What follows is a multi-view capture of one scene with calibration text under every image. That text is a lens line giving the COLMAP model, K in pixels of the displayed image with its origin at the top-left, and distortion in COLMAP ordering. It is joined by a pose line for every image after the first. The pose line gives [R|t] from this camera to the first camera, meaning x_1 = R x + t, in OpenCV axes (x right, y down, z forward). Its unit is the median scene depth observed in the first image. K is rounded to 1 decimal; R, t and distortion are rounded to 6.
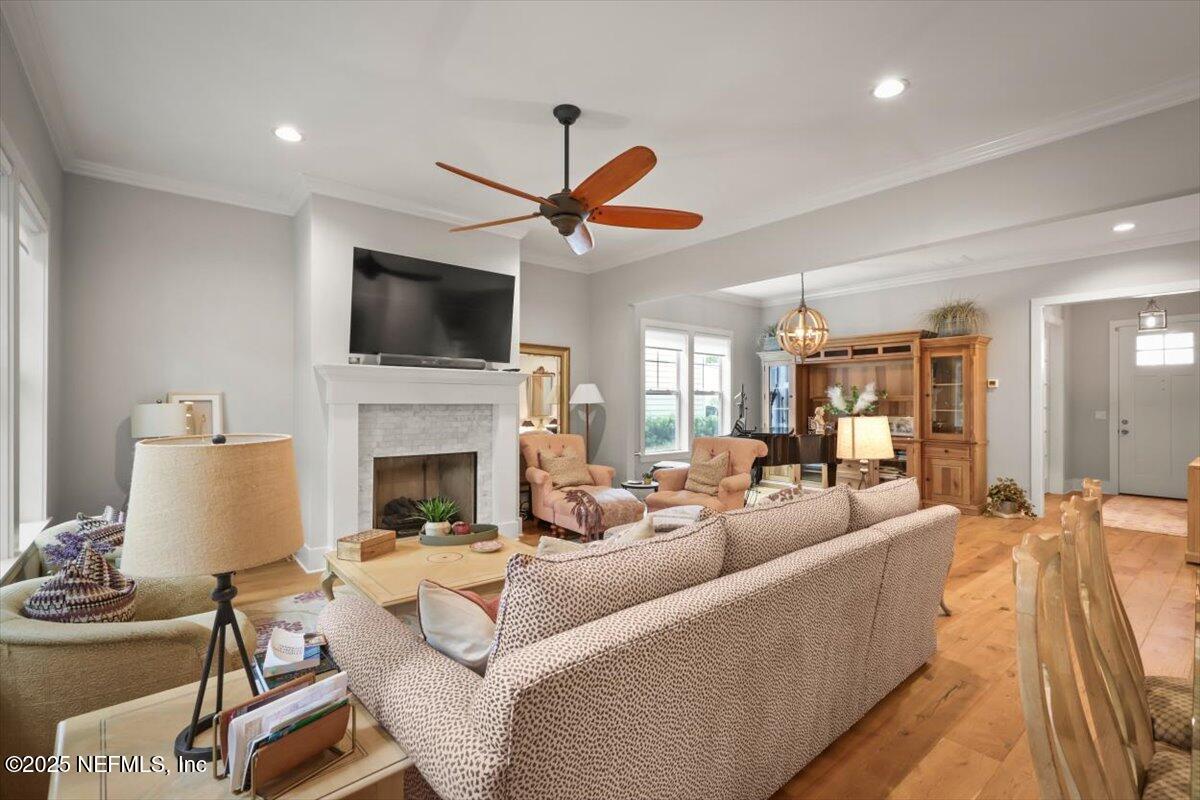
lens RADIAL K [[538.2, 0, 599.7], [0, 538.2, 398.7], [0, 0, 1]] dist [-0.001843, 0.001516]
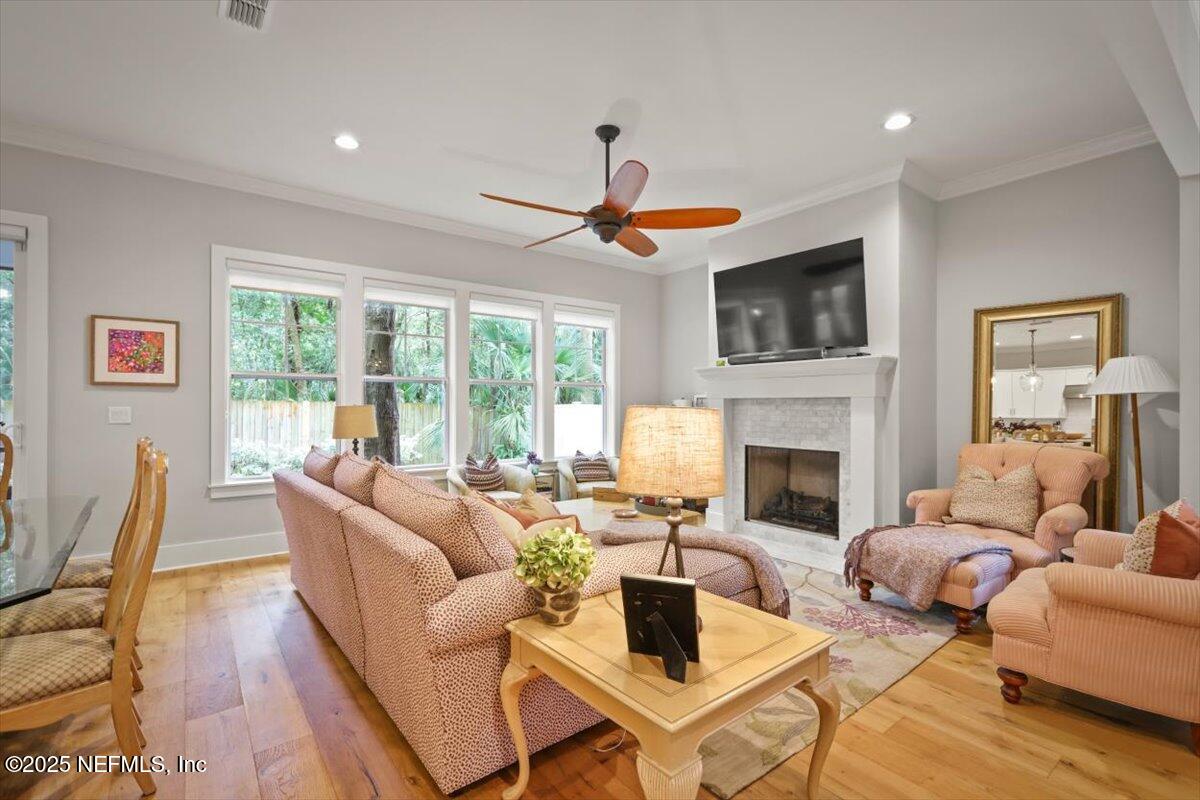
lens RADIAL K [[538.2, 0, 600.8], [0, 538.2, 403.0], [0, 0, 1]] dist [-0.001843, 0.001516]
pose [[-0.026090, -0.004860, -0.999648, 0.500710], [0.005893, 0.999970, -0.005015, 0.015824], [0.999642, -0.006022, -0.026060, 0.487325]]
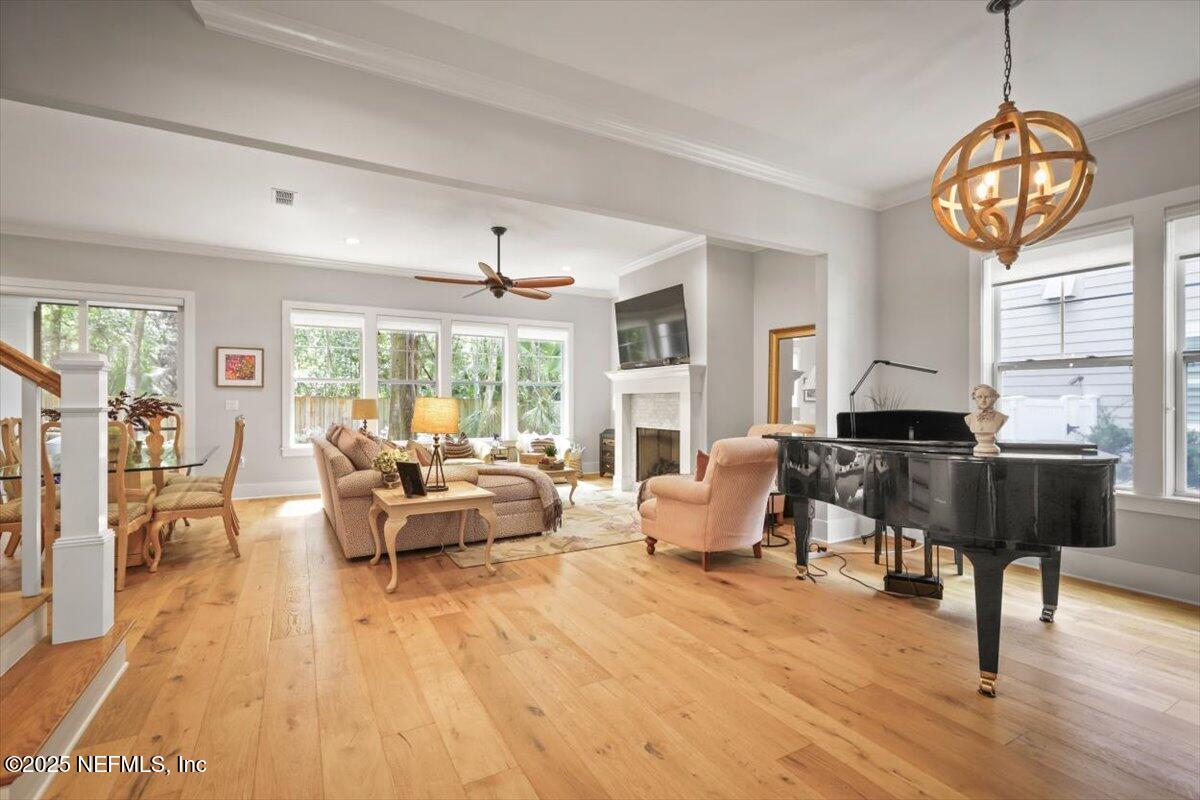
lens RADIAL K [[538.2, 0, 595.9], [0, 538.2, 399.3], [0, 0, 1]] dist [-0.001843, 0.001516]
pose [[-0.172098, -0.007454, -0.985052, 0.791273], [0.007206, 0.999935, -0.008825, 0.026282], [0.985053, -0.008618, -0.172033, 0.781999]]
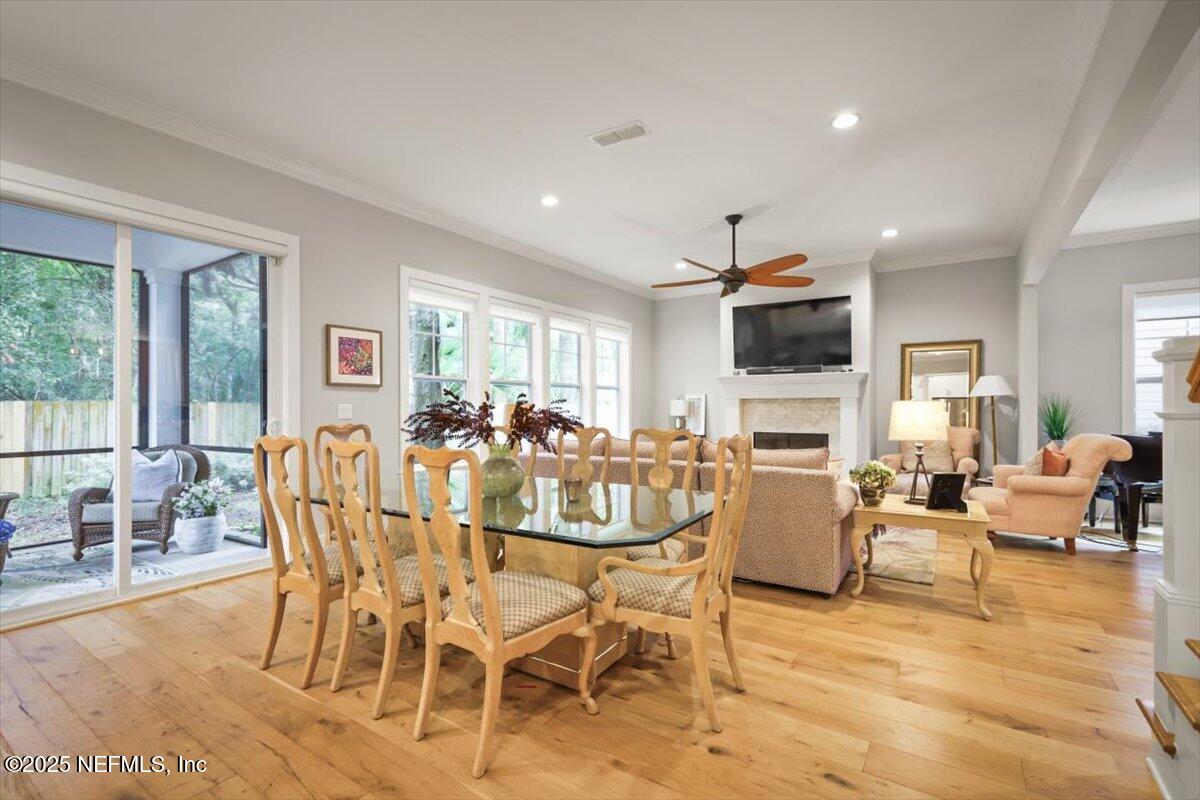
lens RADIAL K [[538.2, 0, 600.0], [0, 538.2, 403.8], [0, 0, 1]] dist [-0.001843, 0.001516]
pose [[0.294199, -0.006627, -0.955721, 0.665082], [0.009097, 0.999950, -0.004134, 0.018729], [0.955701, -0.007478, 0.294245, 0.058900]]
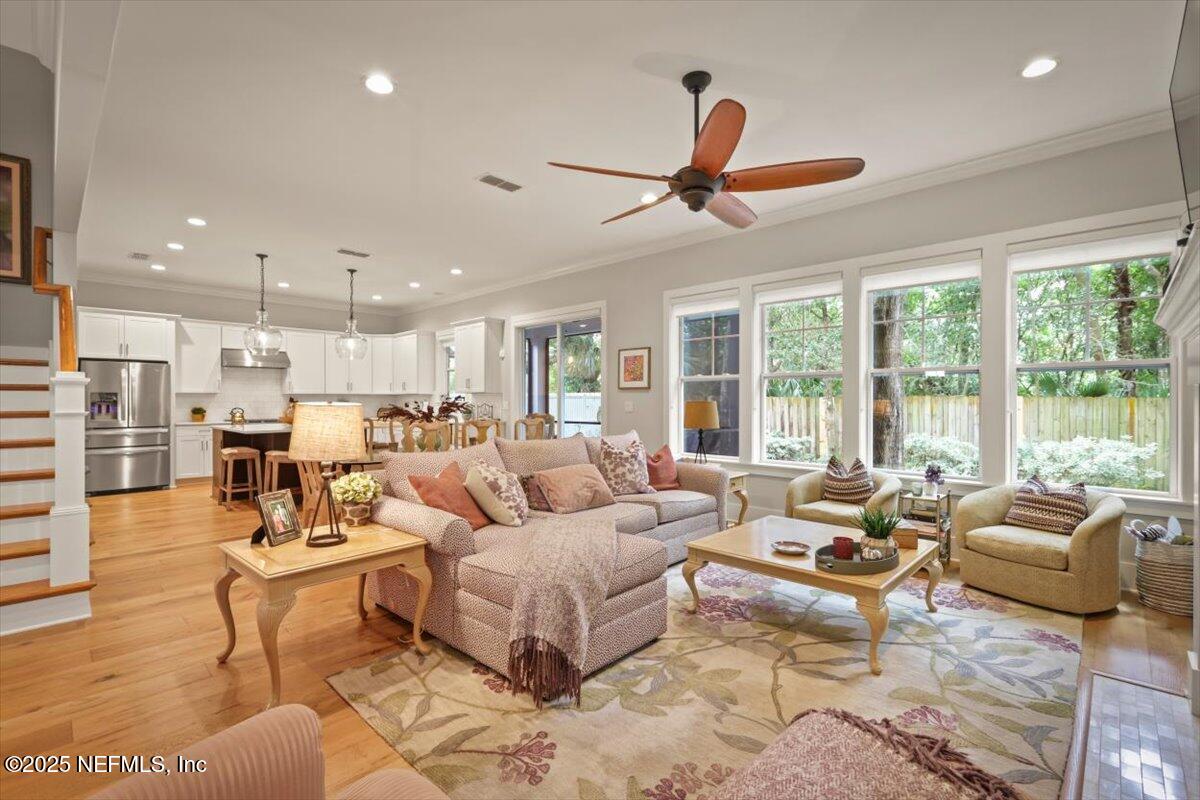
lens RADIAL K [[538.2, 0, 592.0], [0, 538.2, 399.3], [0, 0, 1]] dist [-0.001843, 0.001516]
pose [[-0.994194, -0.001367, -0.107591, 0.105190], [-0.000541, 0.999970, -0.007706, 0.016623], [0.107599, -0.007603, -0.994165, 0.919804]]
